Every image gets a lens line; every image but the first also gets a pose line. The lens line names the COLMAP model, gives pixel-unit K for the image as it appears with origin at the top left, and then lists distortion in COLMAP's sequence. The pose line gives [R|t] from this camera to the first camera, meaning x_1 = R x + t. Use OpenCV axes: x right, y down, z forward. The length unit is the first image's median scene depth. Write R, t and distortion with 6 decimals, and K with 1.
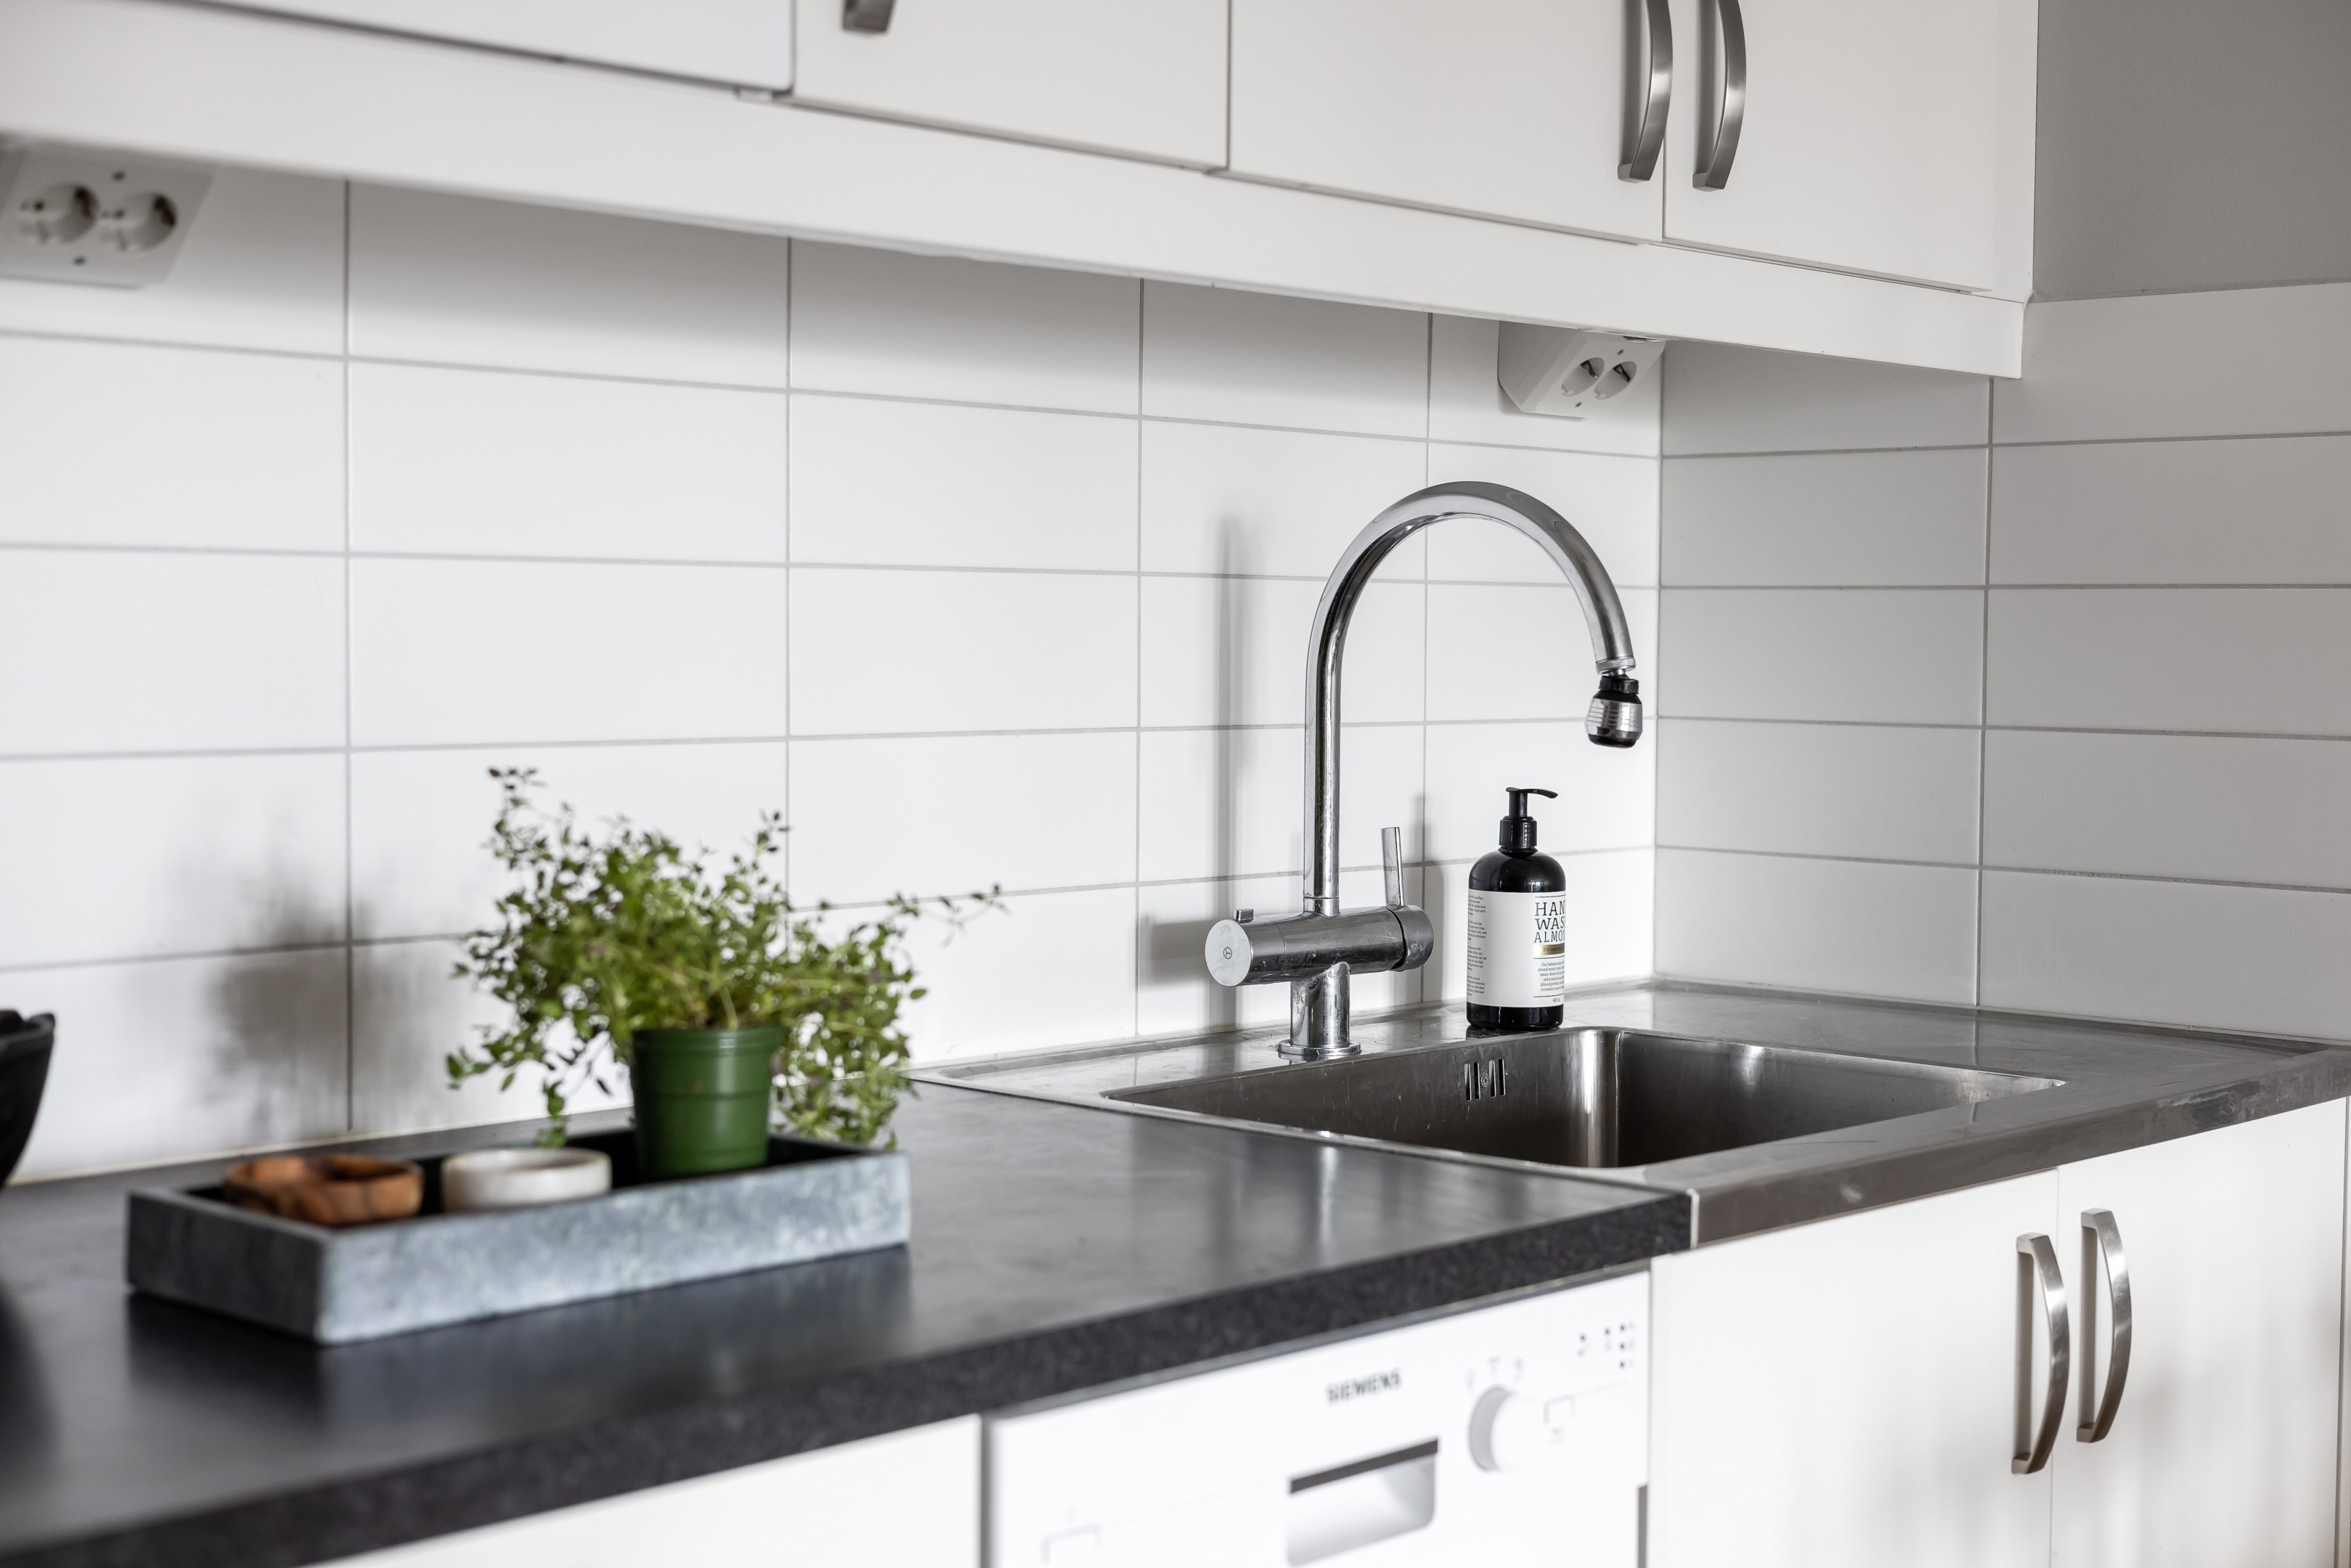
lens RADIAL K [[3473.7, 0, 1180.1], [0, 3473.7, 789.0], [0, 0, 1]] dist [0.037581, 0.000000]
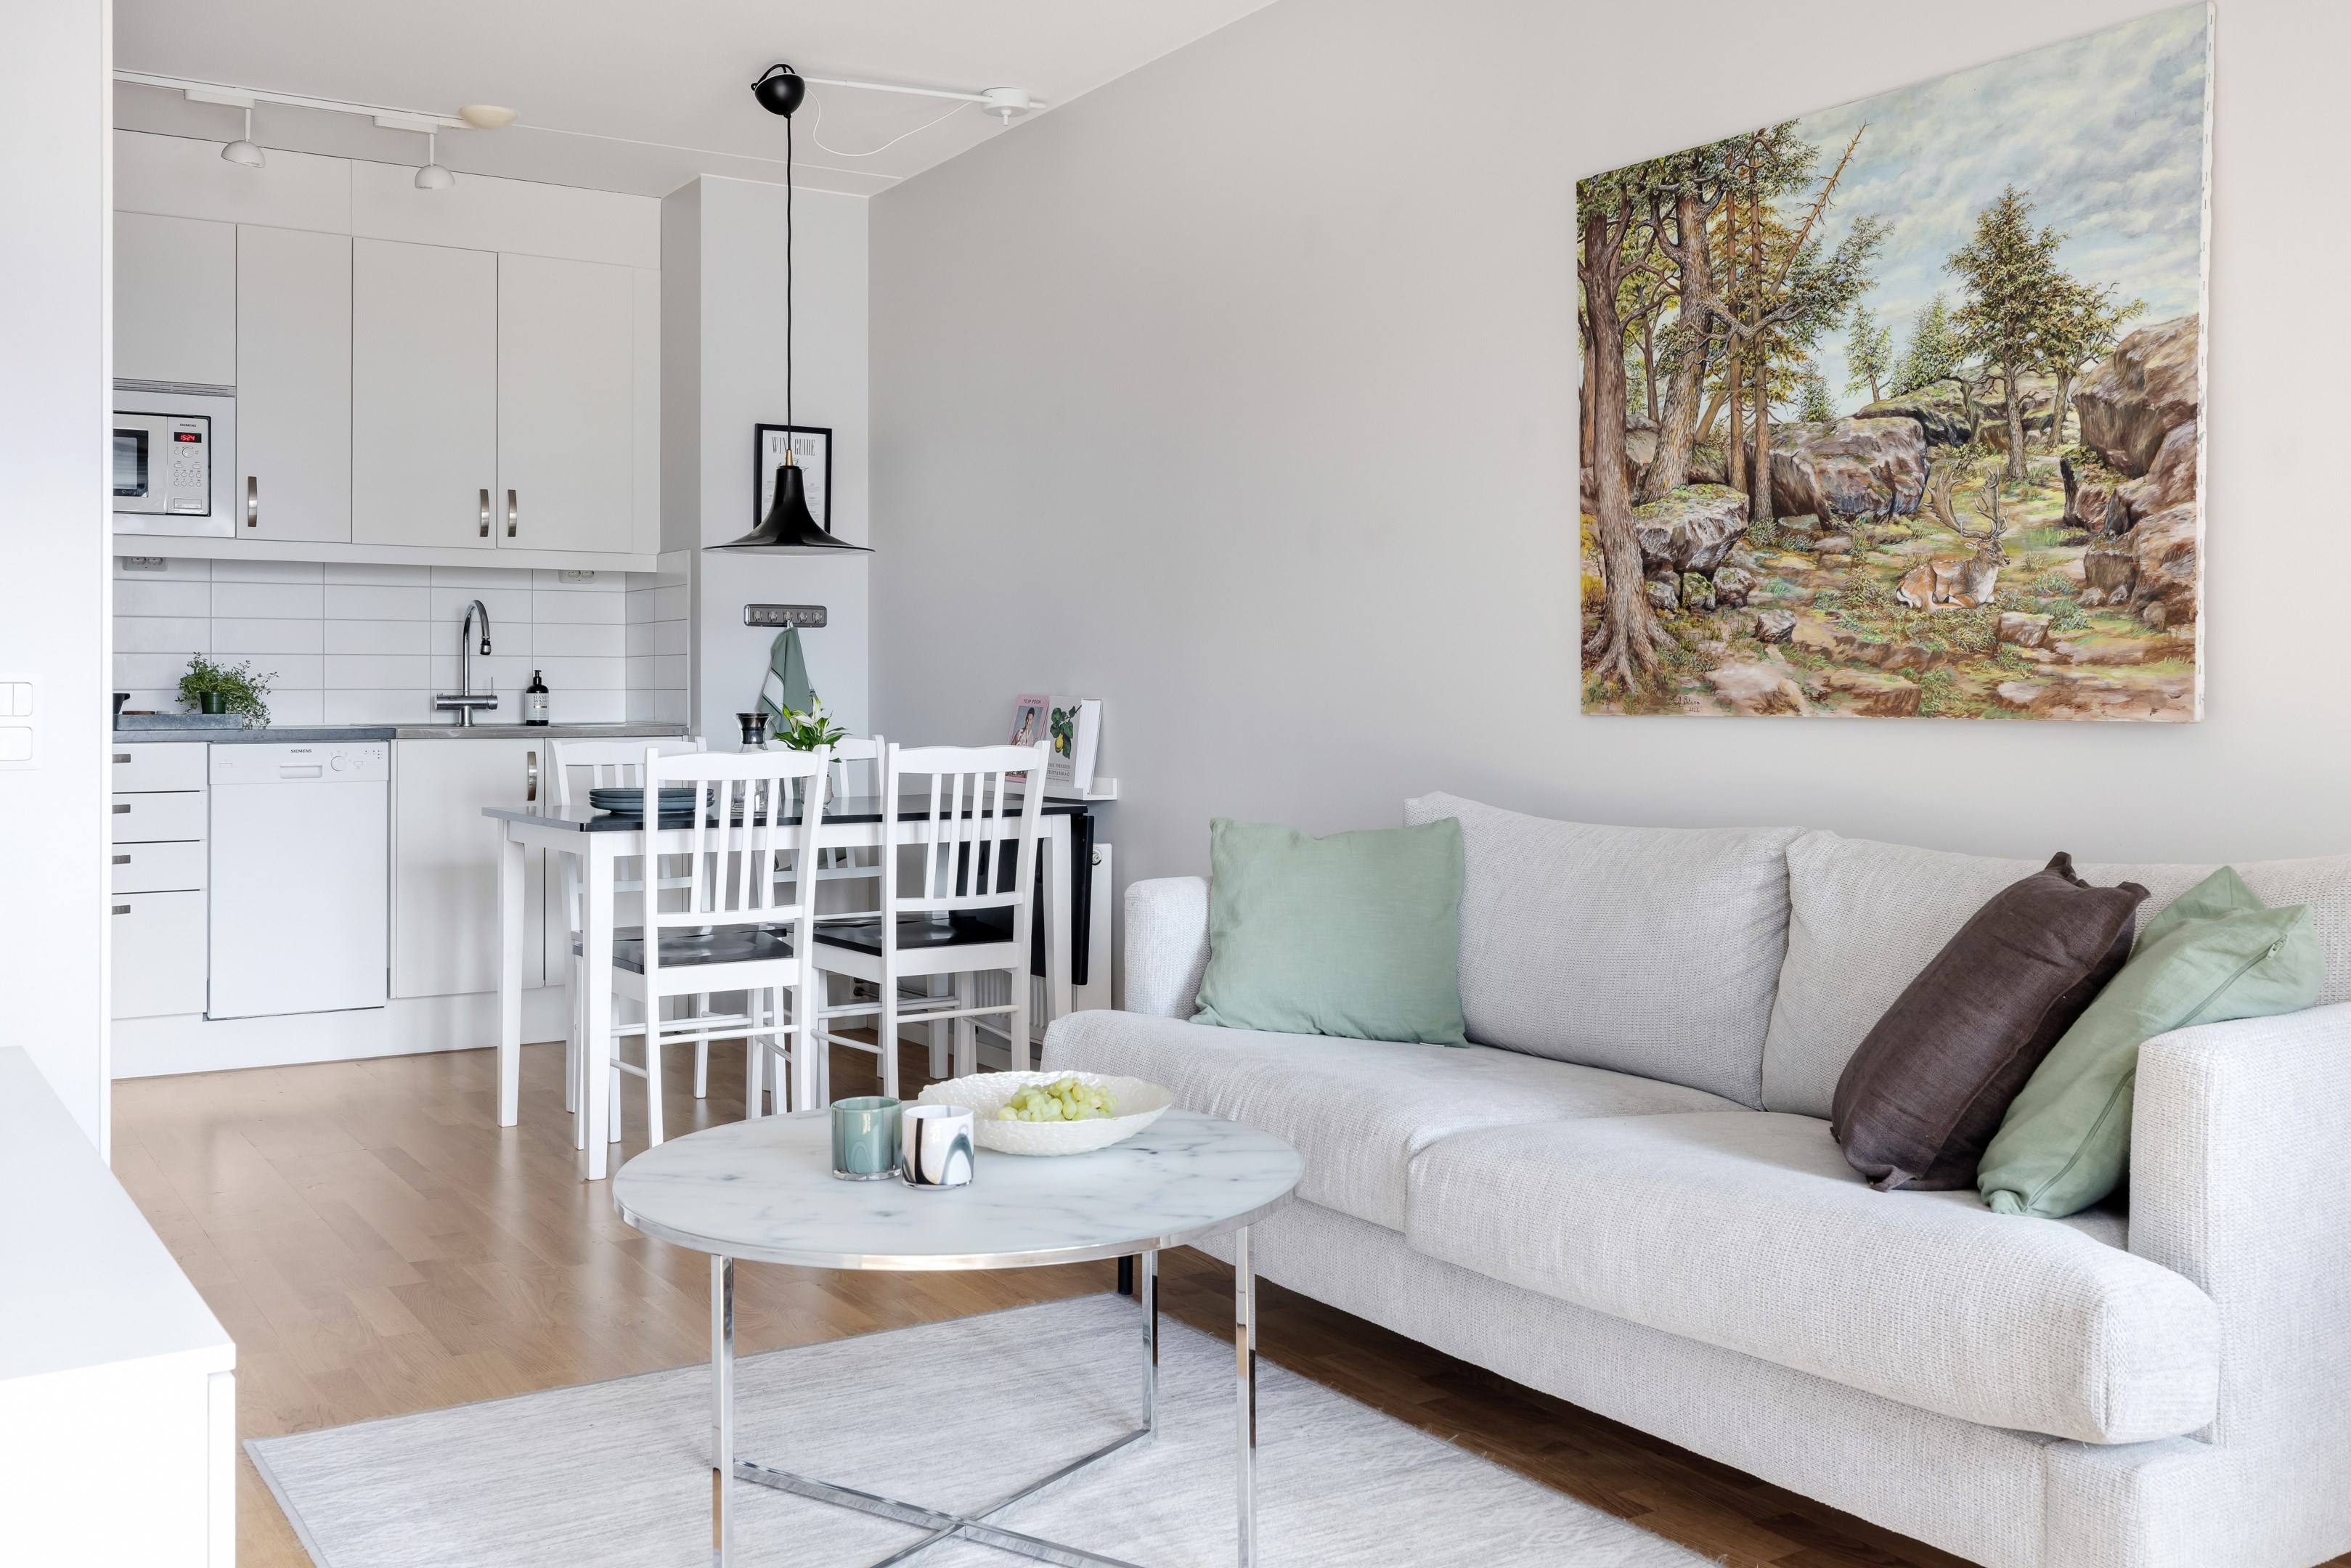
lens RADIAL K [[2127.1, 0, 1189.5], [0, 2127.1, 676.2], [0, 0, 1]] dist [-0.020321, 0.000000]
pose [[0.964652, -0.010459, -0.263319, 1.787782], [-0.003911, 0.998534, -0.053992, 0.167008], [0.263498, 0.053114, 0.963197, -1.500874]]
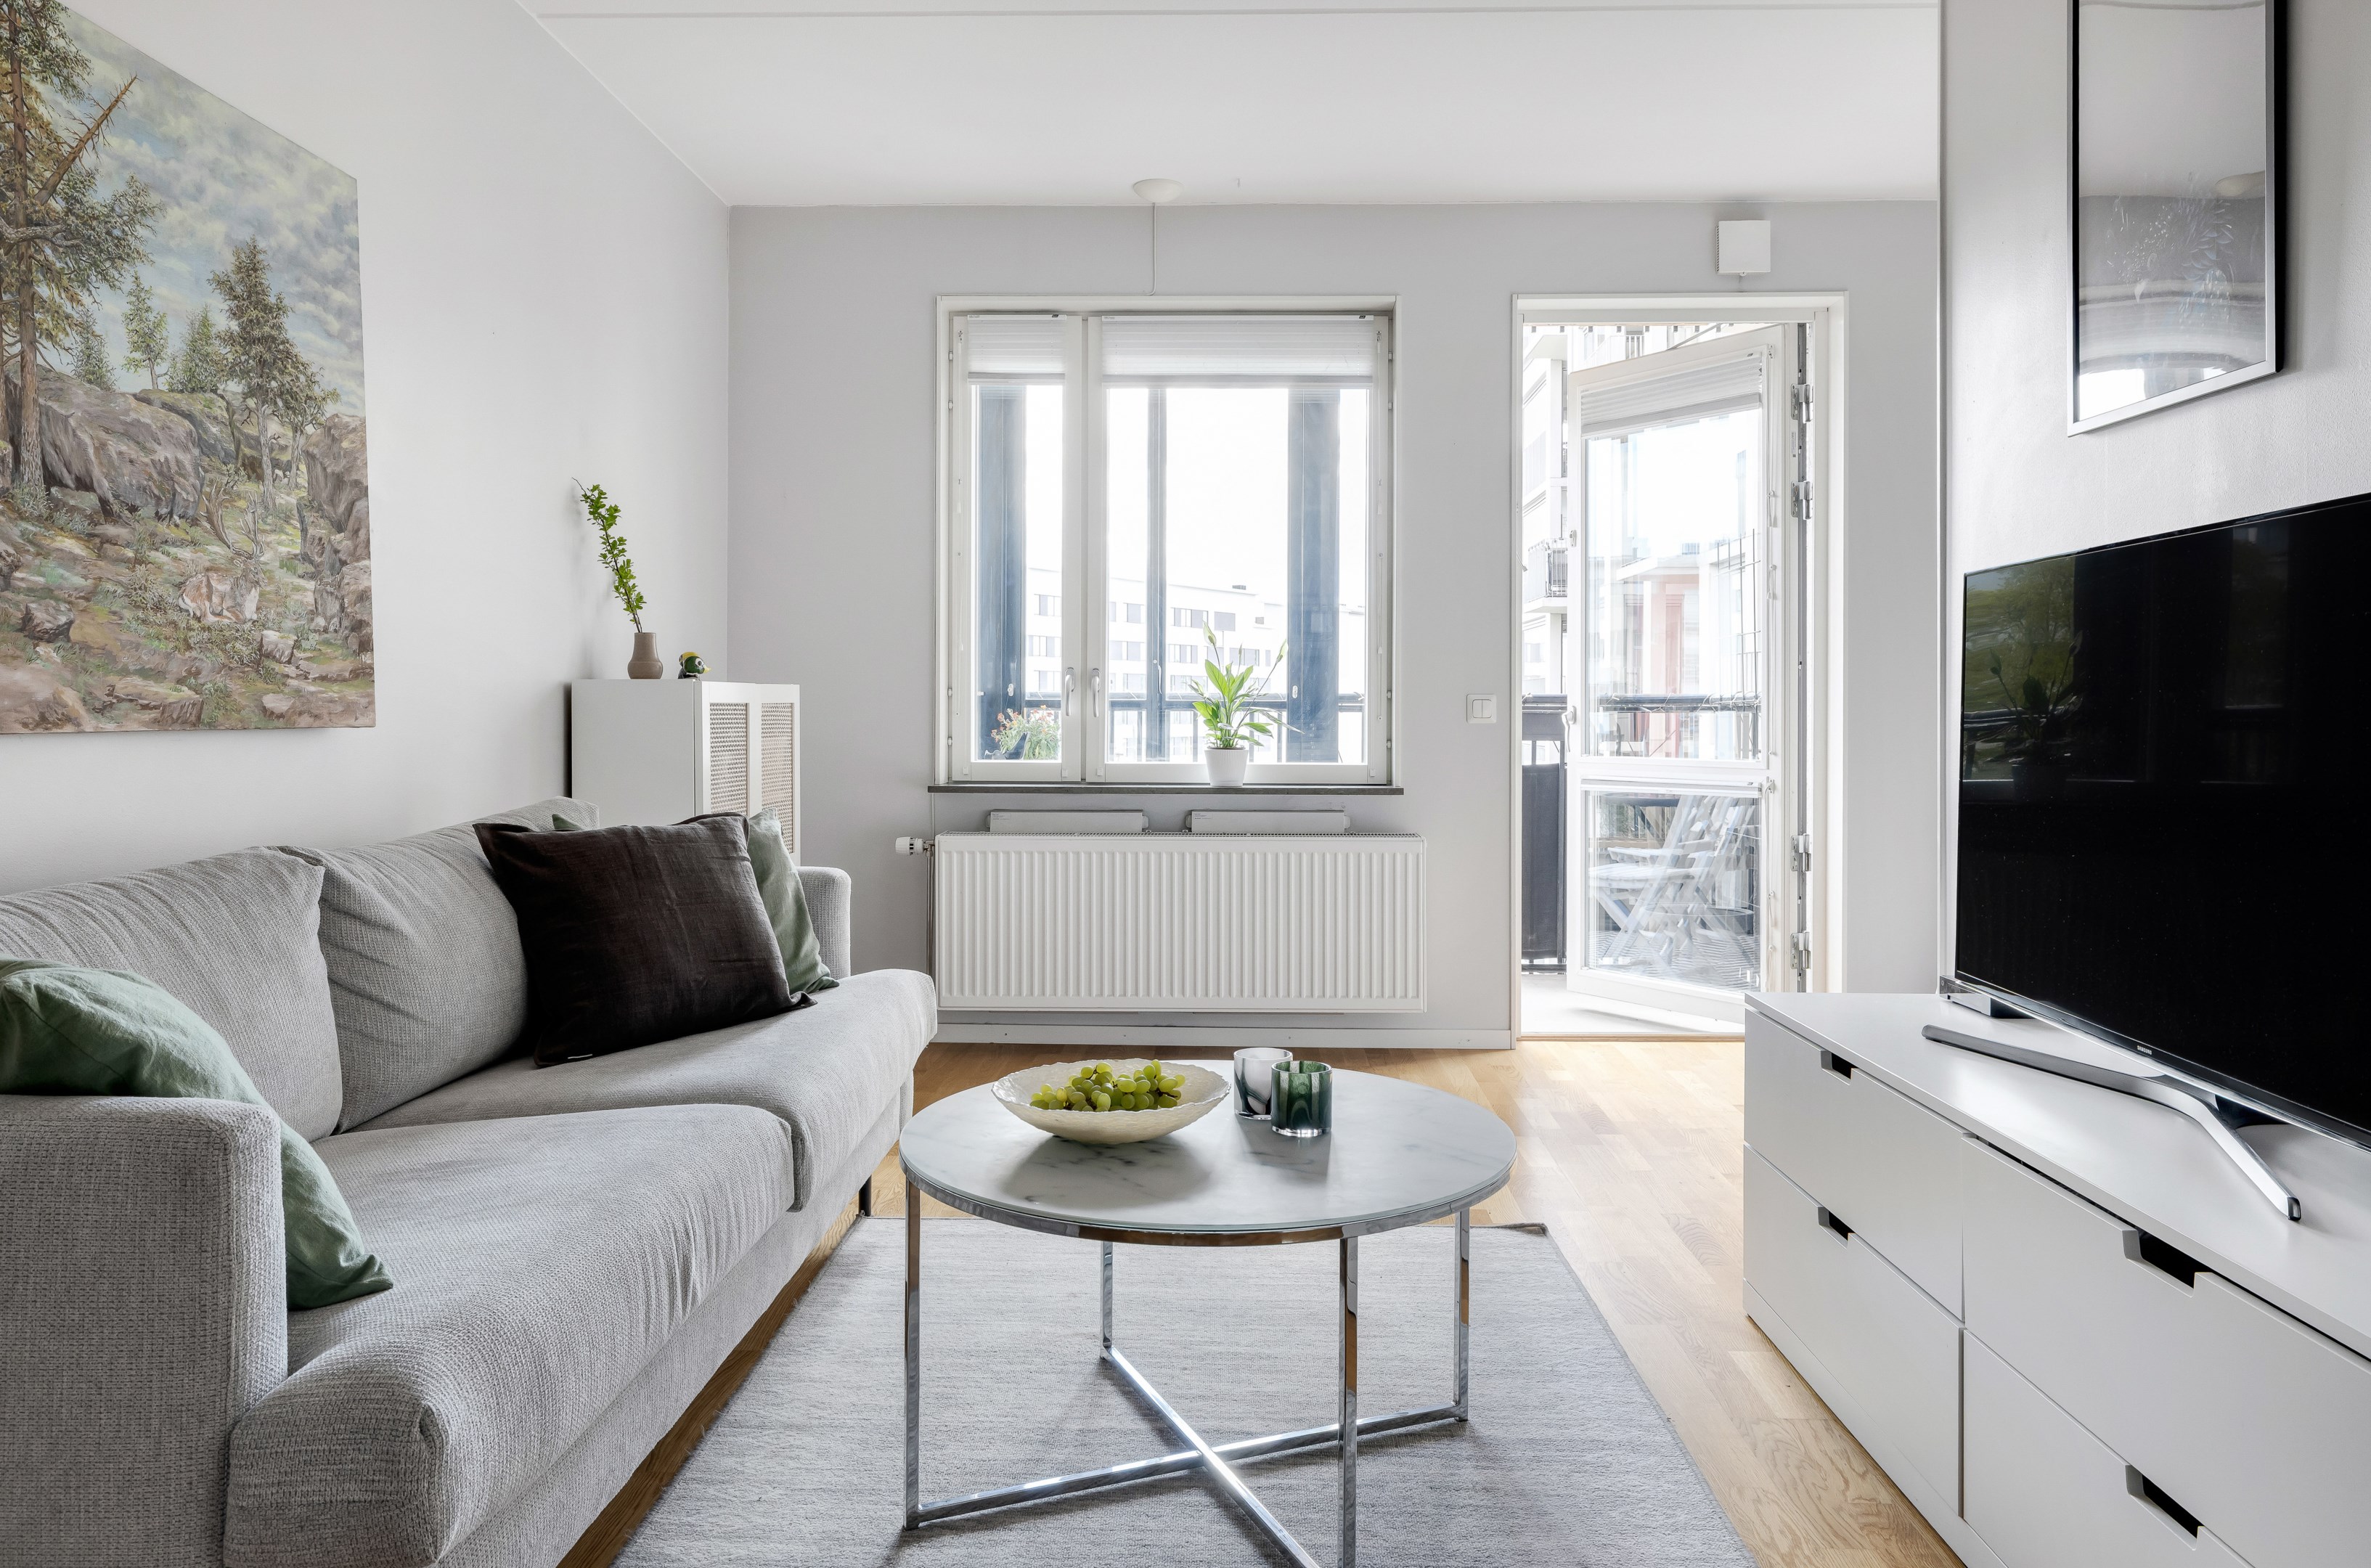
lens RADIAL K [[1602.9, 0, 1193.6], [0, 1602.9, 706.1], [0, 0, 1]] dist [-0.000607, 0.001279]
pose [[-0.644792, -0.009019, 0.764305, 0.627577], [0.028423, 0.998956, 0.035766, 0.079811], [-0.763830, 0.044785, -0.643862, 0.216573]]
